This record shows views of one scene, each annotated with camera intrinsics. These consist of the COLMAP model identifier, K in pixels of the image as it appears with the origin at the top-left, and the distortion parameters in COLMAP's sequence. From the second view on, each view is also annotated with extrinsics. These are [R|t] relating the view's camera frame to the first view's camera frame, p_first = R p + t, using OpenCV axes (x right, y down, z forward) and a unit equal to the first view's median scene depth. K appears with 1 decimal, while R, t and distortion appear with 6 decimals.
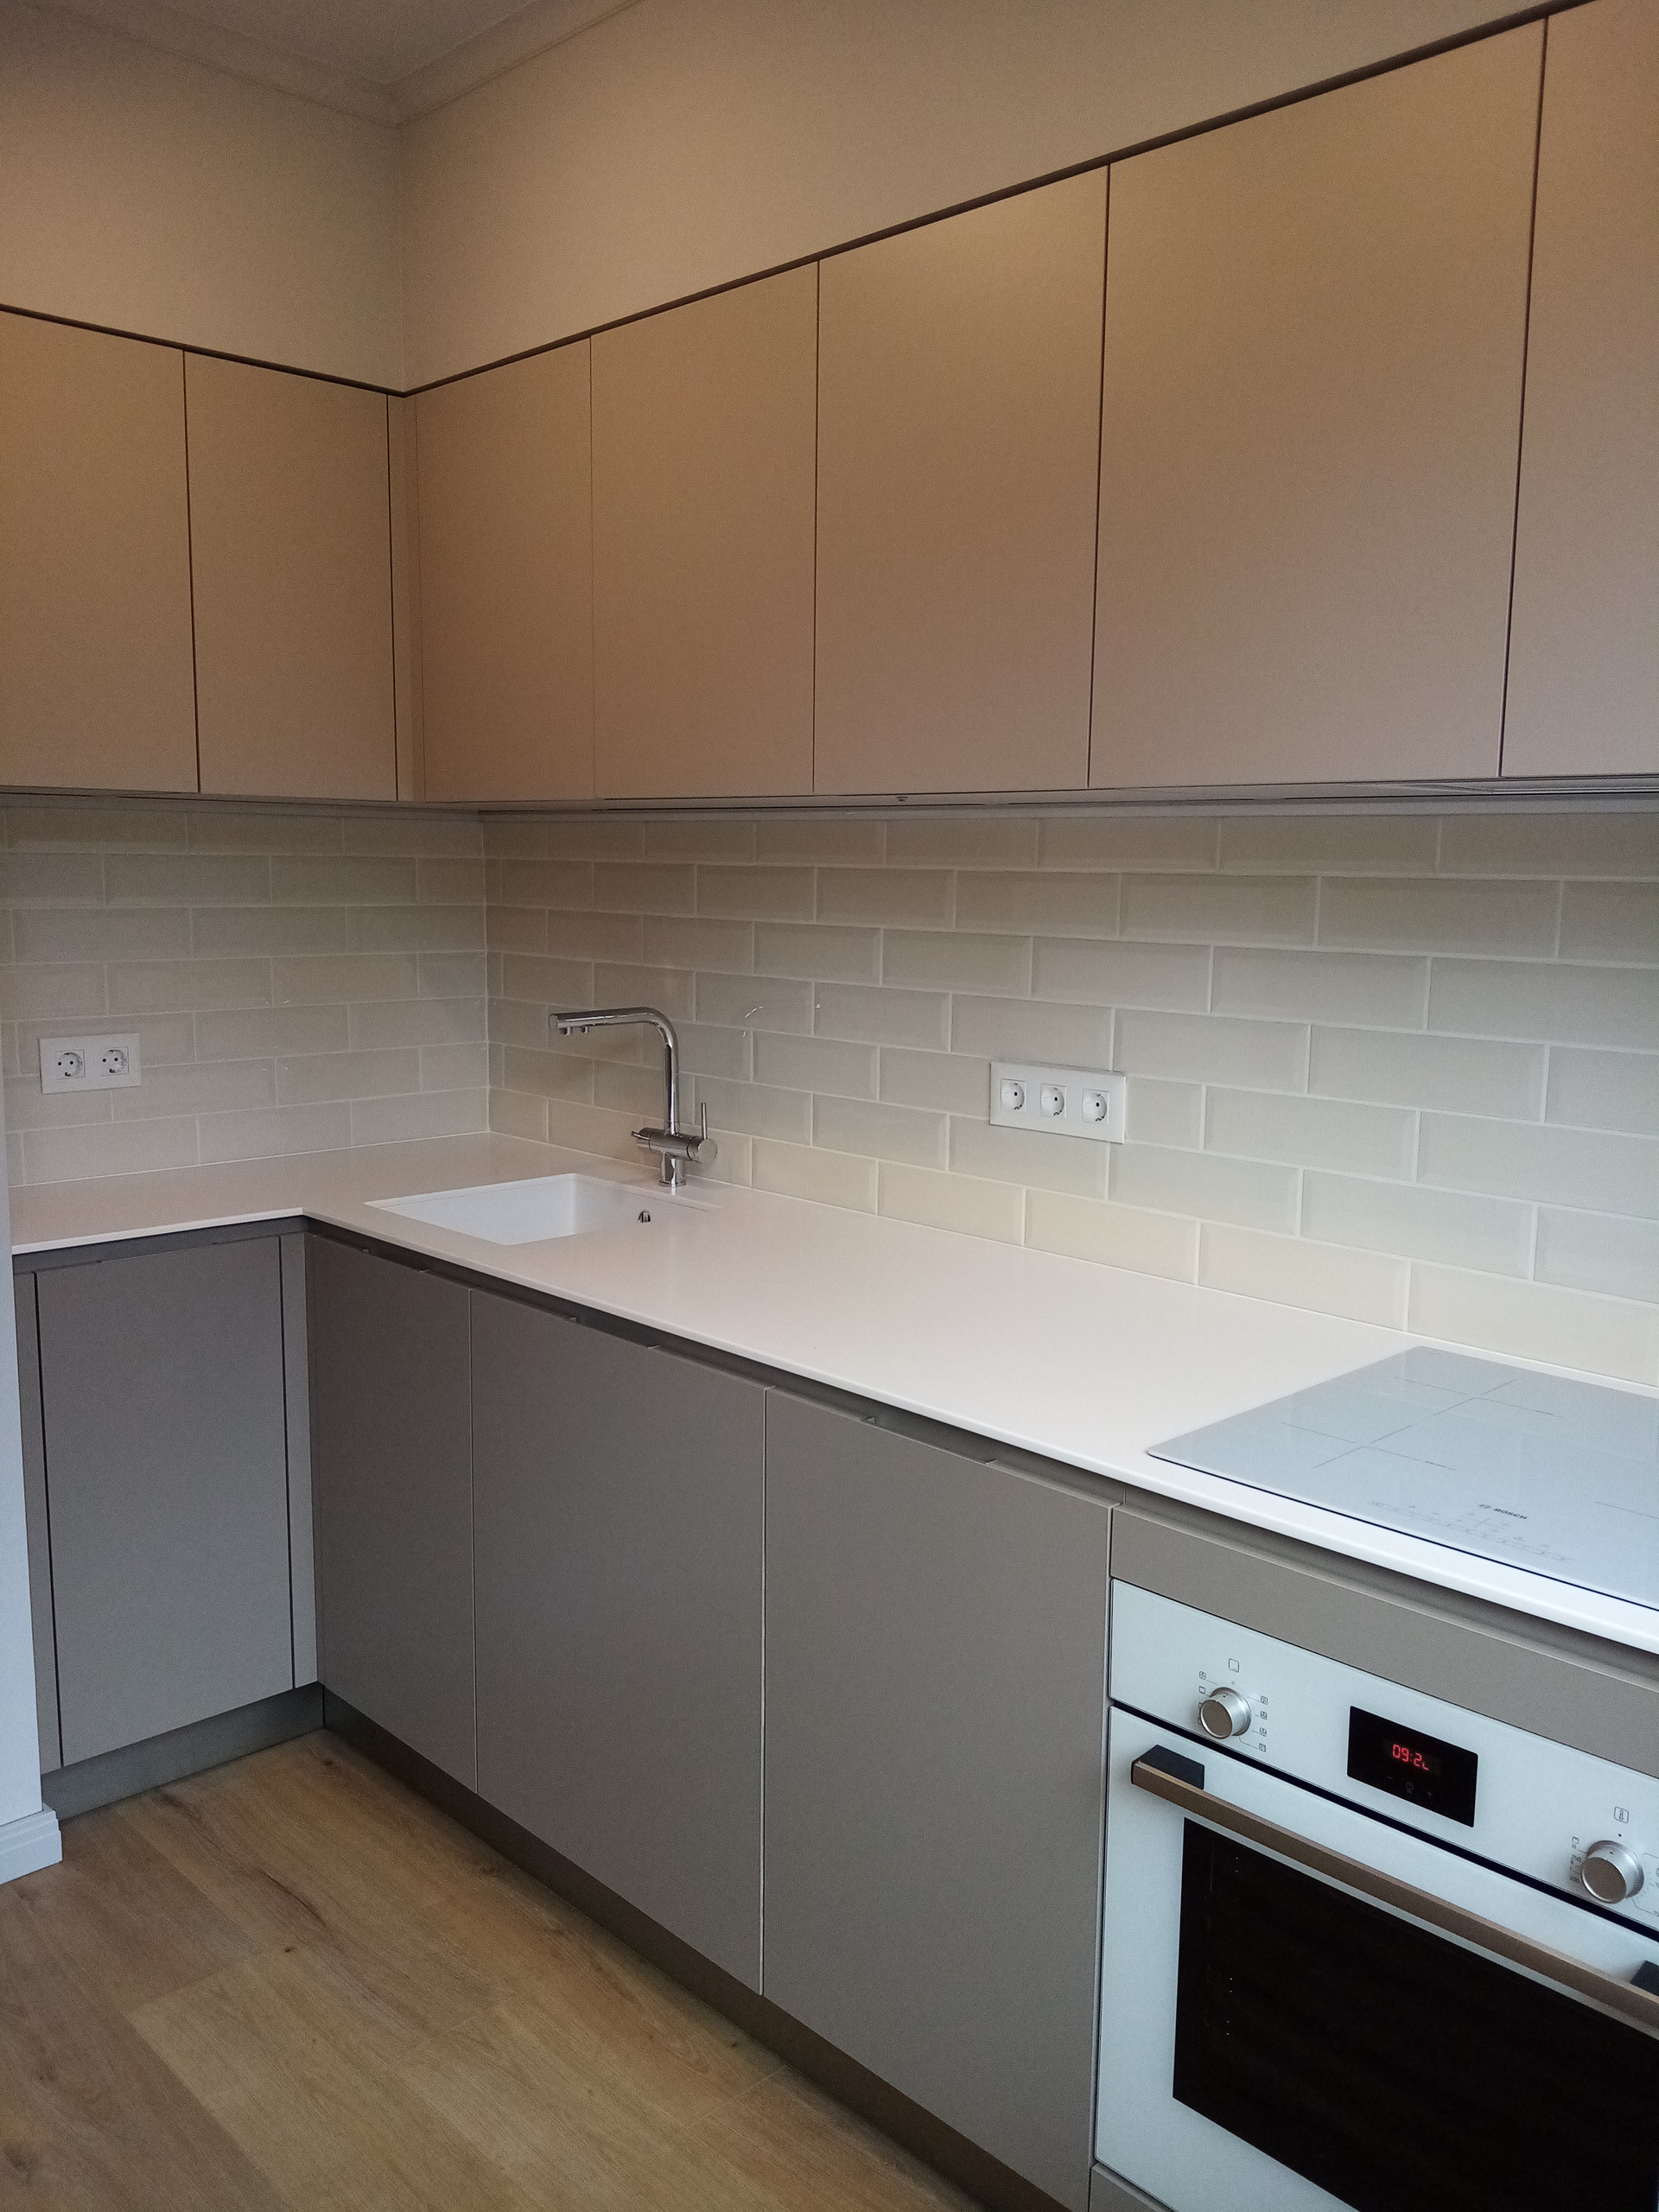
lens RADIAL K [[1765.4, 0, 825.6], [0, 1765.4, 1069.6], [0, 0, 1]] dist [0.021706, -0.043718]
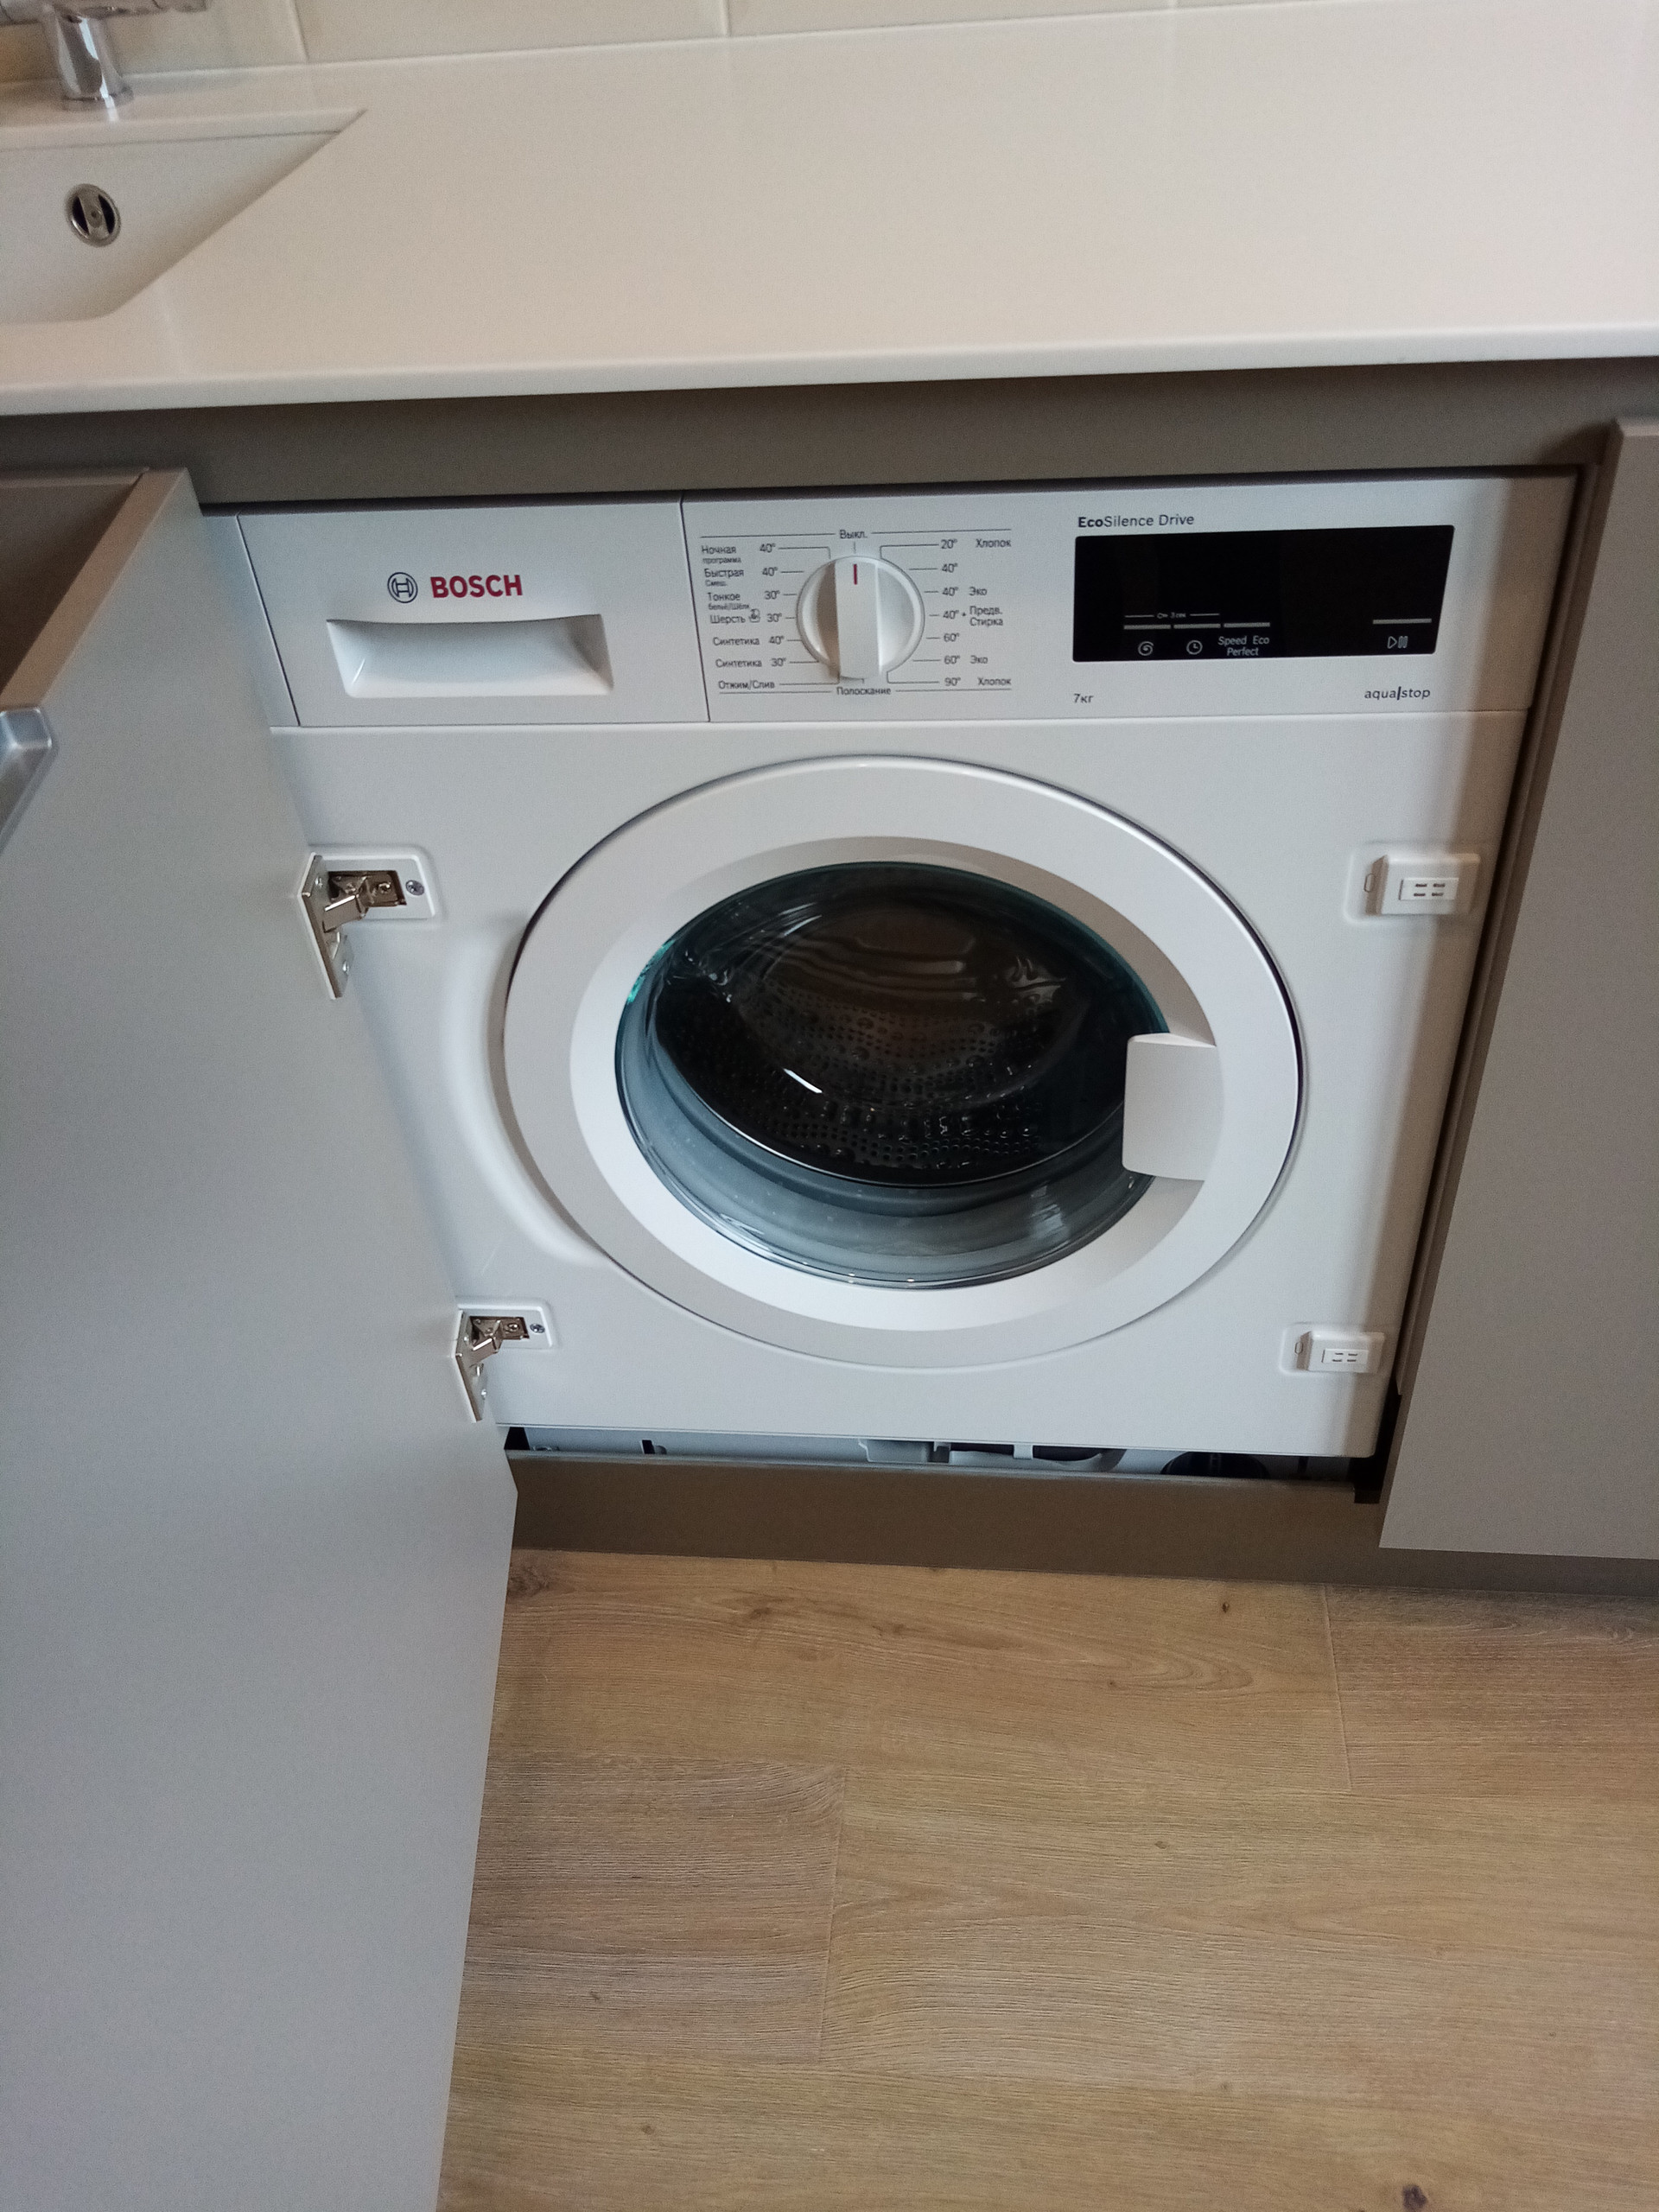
lens RADIAL K [[1765.4, 0, 838.1], [0, 1765.4, 1097.5], [0, 0, 1]] dist [0.021706, -0.043718]
pose [[0.757534, -0.469821, 0.453222, -0.321405], [0.151740, 0.801993, 0.577740, 0.053416], [-0.634915, -0.368886, 0.678827, 0.713601]]
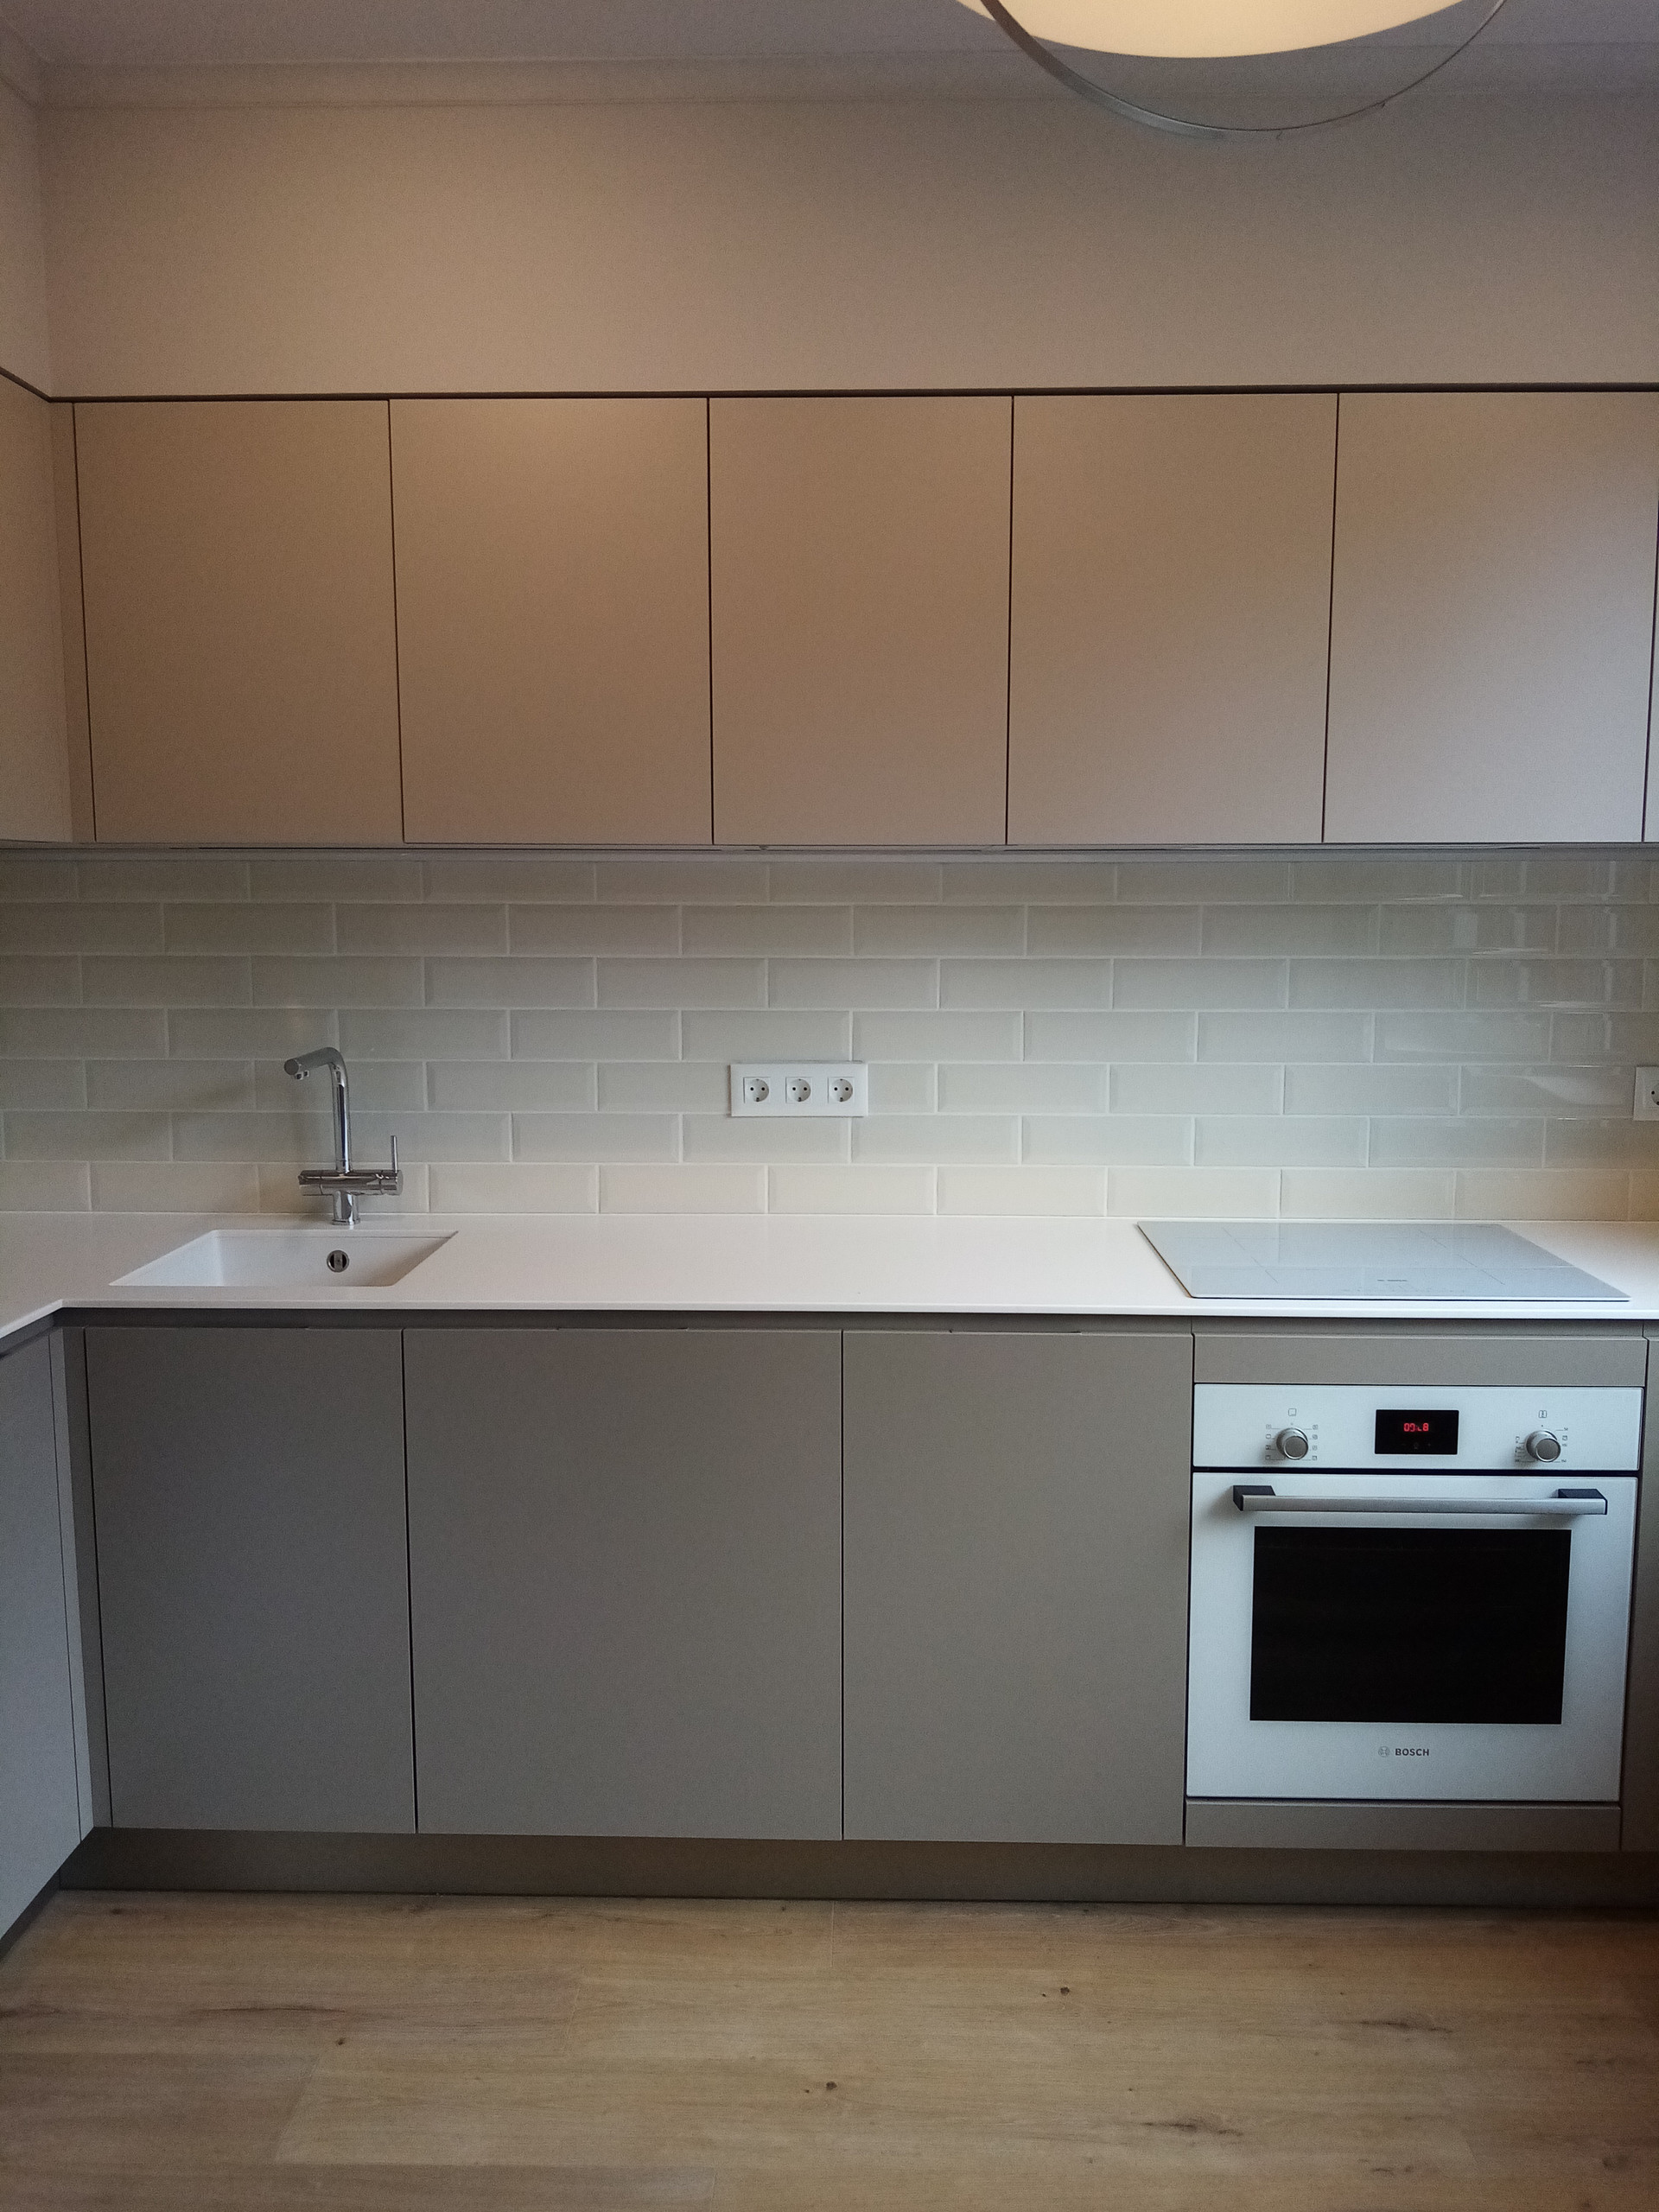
lens RADIAL K [[1765.4, 0, 833.7], [0, 1765.4, 1057.3], [0, 0, 1]] dist [0.021706, -0.043718]
pose [[0.711092, -0.078928, 0.698655, -0.768025], [0.092274, 0.995561, 0.018552, -0.027871], [-0.697018, 0.051276, 0.715218, 0.105031]]
